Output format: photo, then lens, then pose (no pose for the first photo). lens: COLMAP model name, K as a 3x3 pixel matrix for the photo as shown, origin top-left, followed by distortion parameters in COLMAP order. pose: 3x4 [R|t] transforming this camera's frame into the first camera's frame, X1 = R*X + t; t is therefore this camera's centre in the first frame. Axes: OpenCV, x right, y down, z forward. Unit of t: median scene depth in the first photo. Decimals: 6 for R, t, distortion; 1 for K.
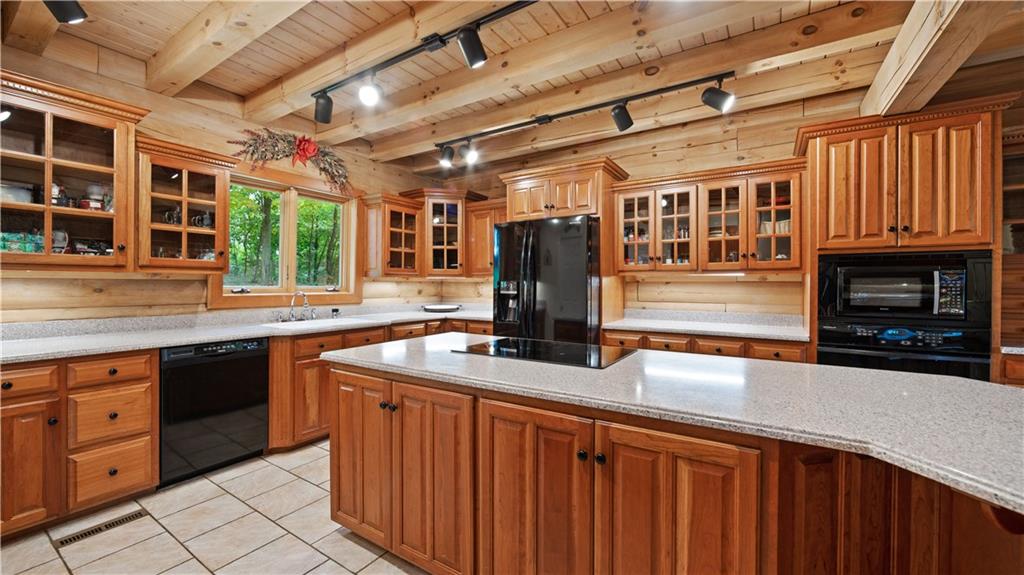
lens RADIAL K [[415.6, 0, 511.4], [0, 415.6, 285.7], [0, 0, 1]] dist [-0.001765, 0.000041]
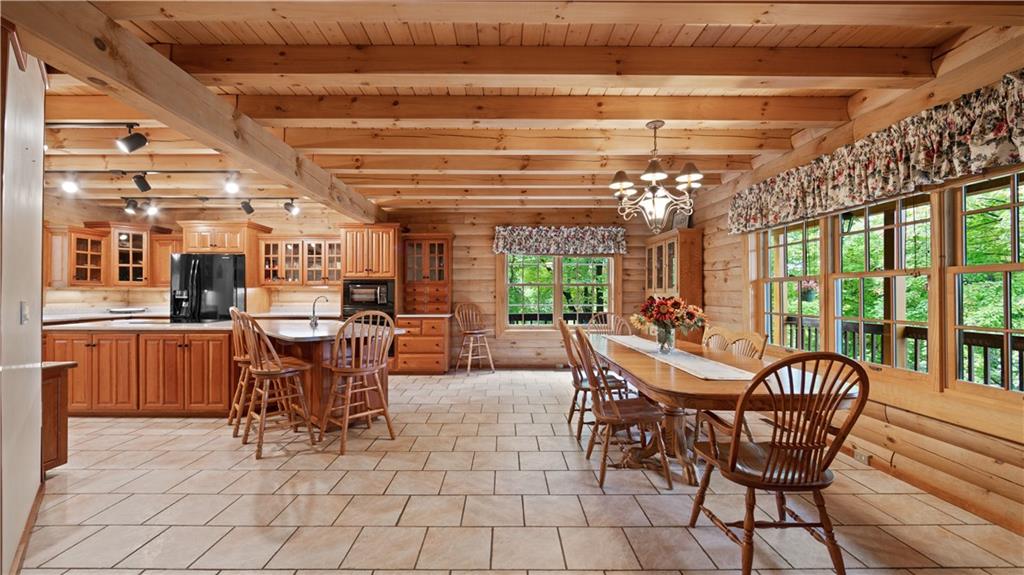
lens RADIAL K [[415.6, 0, 509.4], [0, 415.6, 291.4], [0, 0, 1]] dist [-0.001765, 0.000041]
pose [[0.845030, 0.000972, 0.534717, 0.184309], [0.003209, 0.999971, -0.006888, 0.007649], [-0.534709, 0.007537, 0.845003, -0.926299]]
